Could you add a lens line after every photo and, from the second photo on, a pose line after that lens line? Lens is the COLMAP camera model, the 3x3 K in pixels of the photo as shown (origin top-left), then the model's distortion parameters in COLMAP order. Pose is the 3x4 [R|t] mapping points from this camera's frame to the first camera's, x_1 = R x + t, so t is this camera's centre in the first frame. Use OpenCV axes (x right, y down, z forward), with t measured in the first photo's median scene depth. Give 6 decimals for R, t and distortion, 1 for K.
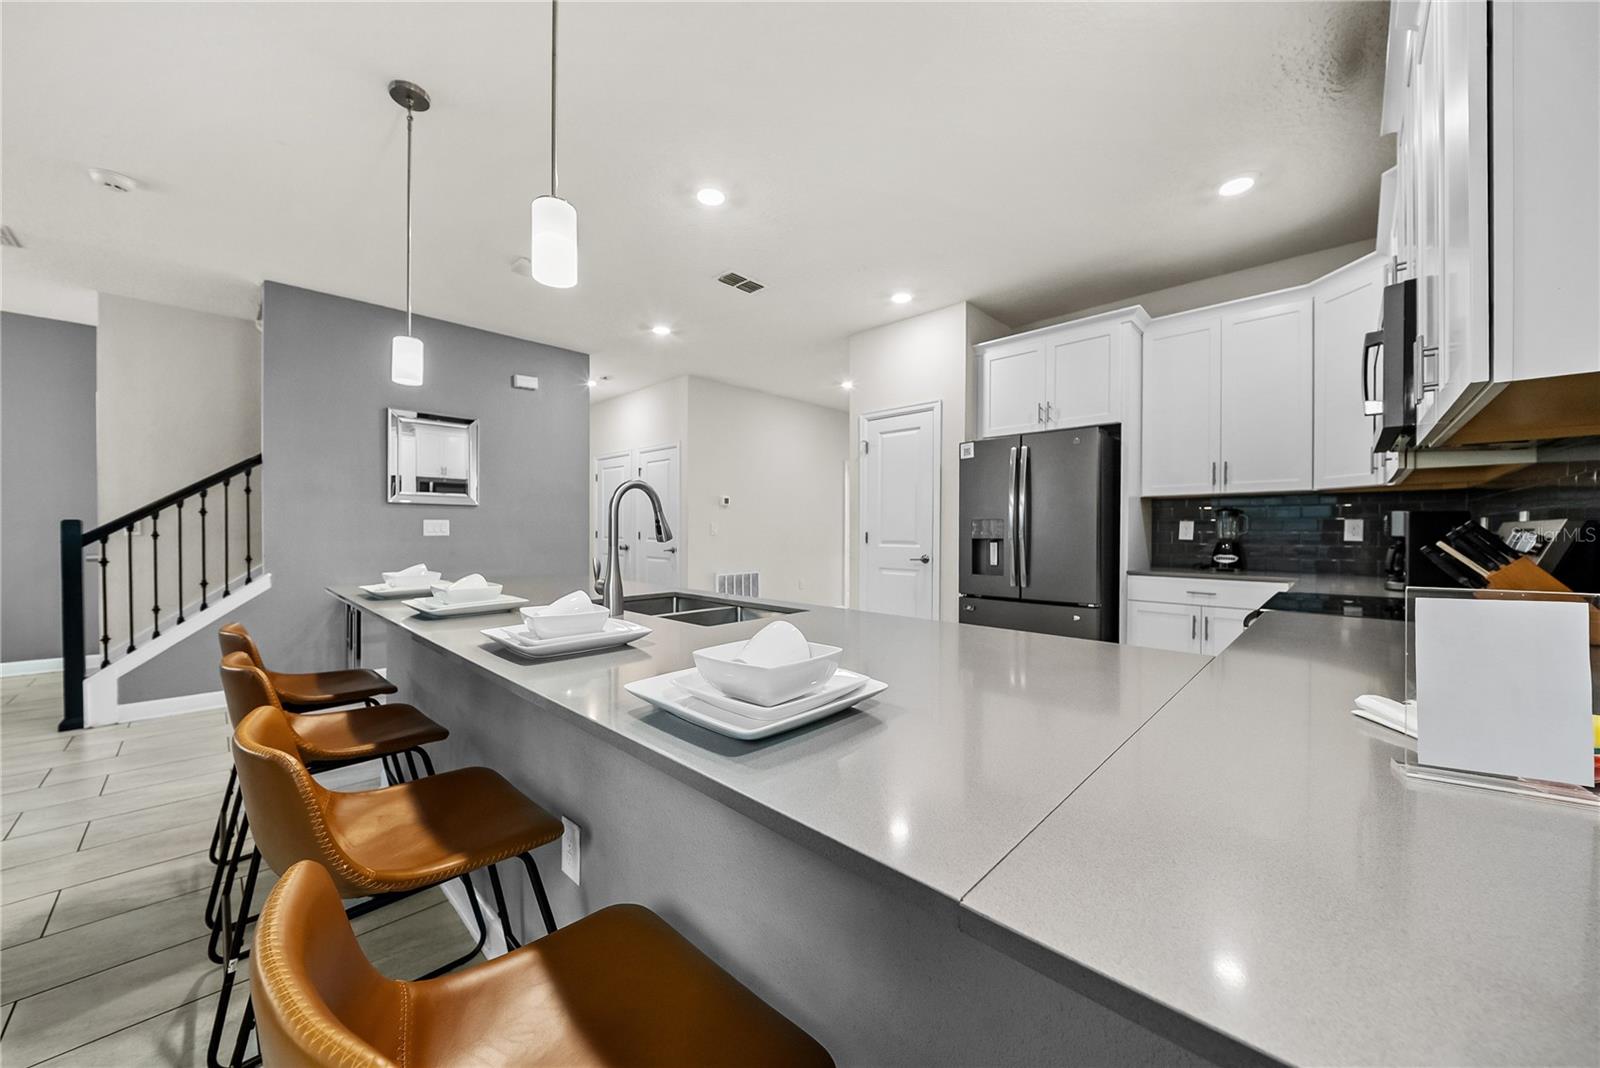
lens RADIAL K [[560.6, 0, 804.4], [0, 560.6, 530.7], [0, 0, 1]] dist [-0.005086, -0.000409]
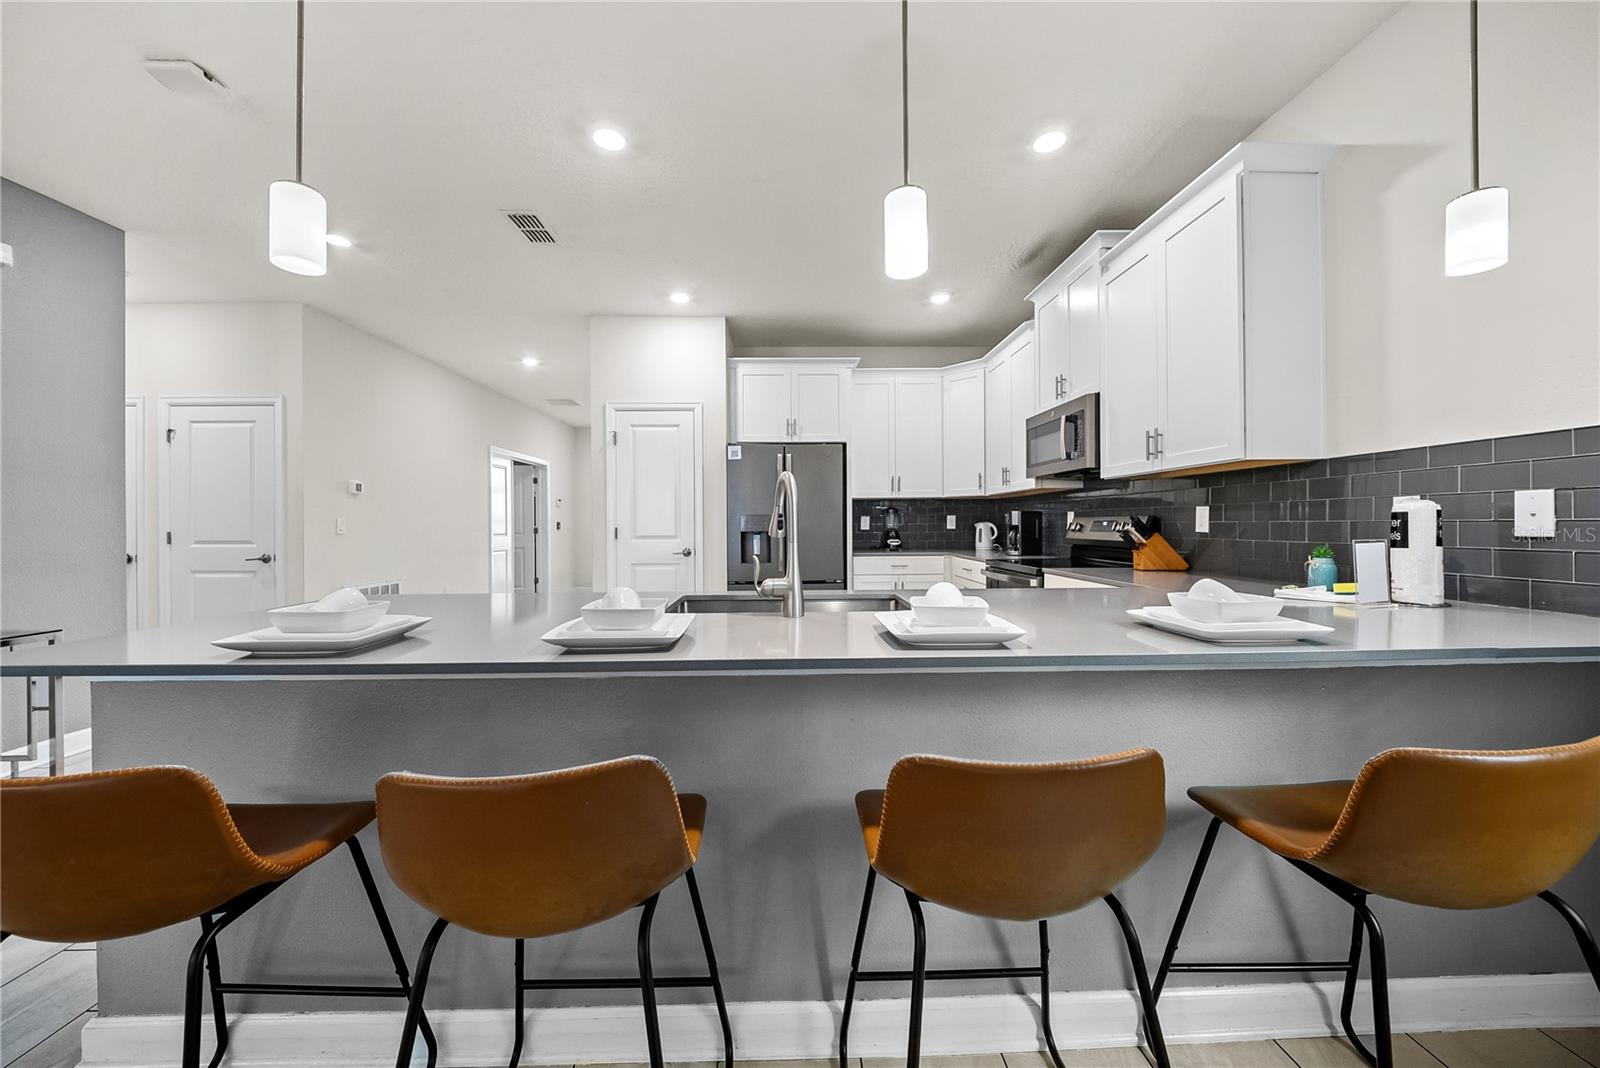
lens RADIAL K [[560.6, 0, 793.9], [0, 560.6, 525.9], [0, 0, 1]] dist [-0.005086, -0.000409]
pose [[0.705223, -0.010046, 0.708915, -0.432099], [0.009486, 0.999944, 0.004733, -0.001797], [-0.708922, 0.003387, 0.705278, 0.136658]]
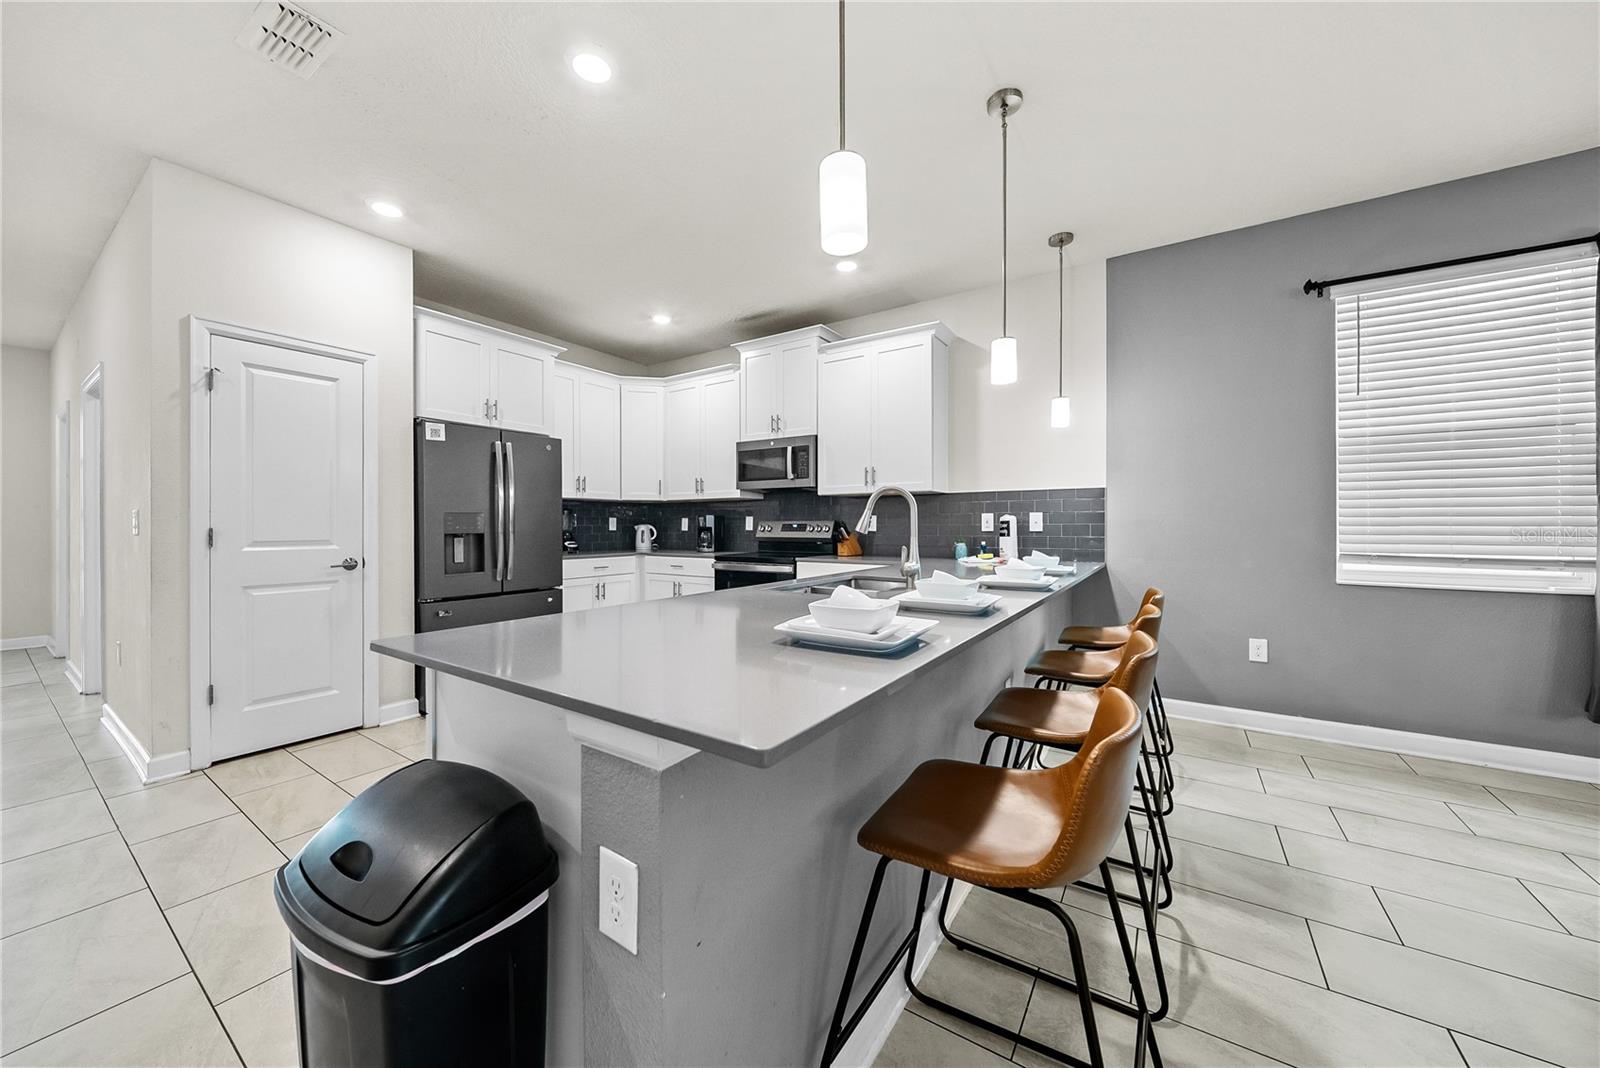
lens RADIAL K [[560.6, 0, 800.8], [0, 560.6, 524.9], [0, 0, 1]] dist [-0.005086, -0.000409]
pose [[-0.182360, -0.002129, 0.983230, -0.683705], [0.001200, 0.999996, 0.002387, -0.001394], [-0.983231, 0.001615, -0.182356, 0.627342]]
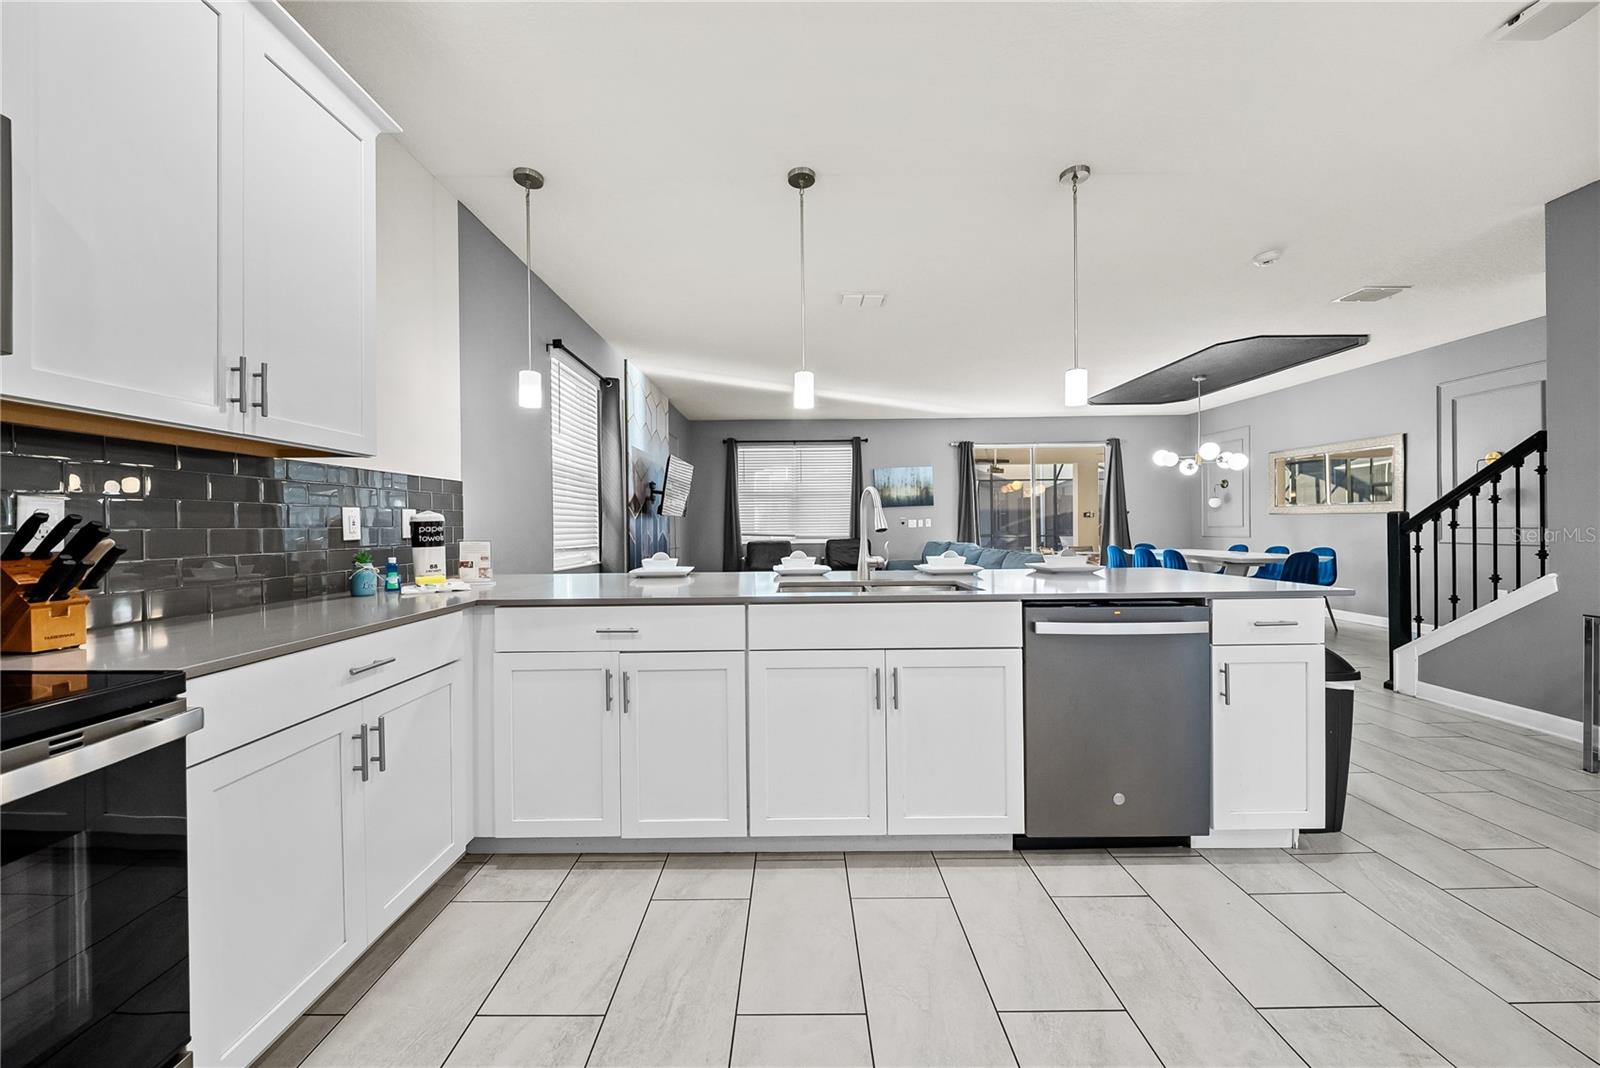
lens RADIAL K [[560.6, 0, 799.7], [0, 560.6, 530.1], [0, 0, 1]] dist [-0.005086, -0.000409]
pose [[-0.714421, 0.009921, -0.699645, 0.340001], [0.007043, 0.999951, 0.006988, 0.002370], [0.699680, 0.000065, -0.714456, 0.816178]]
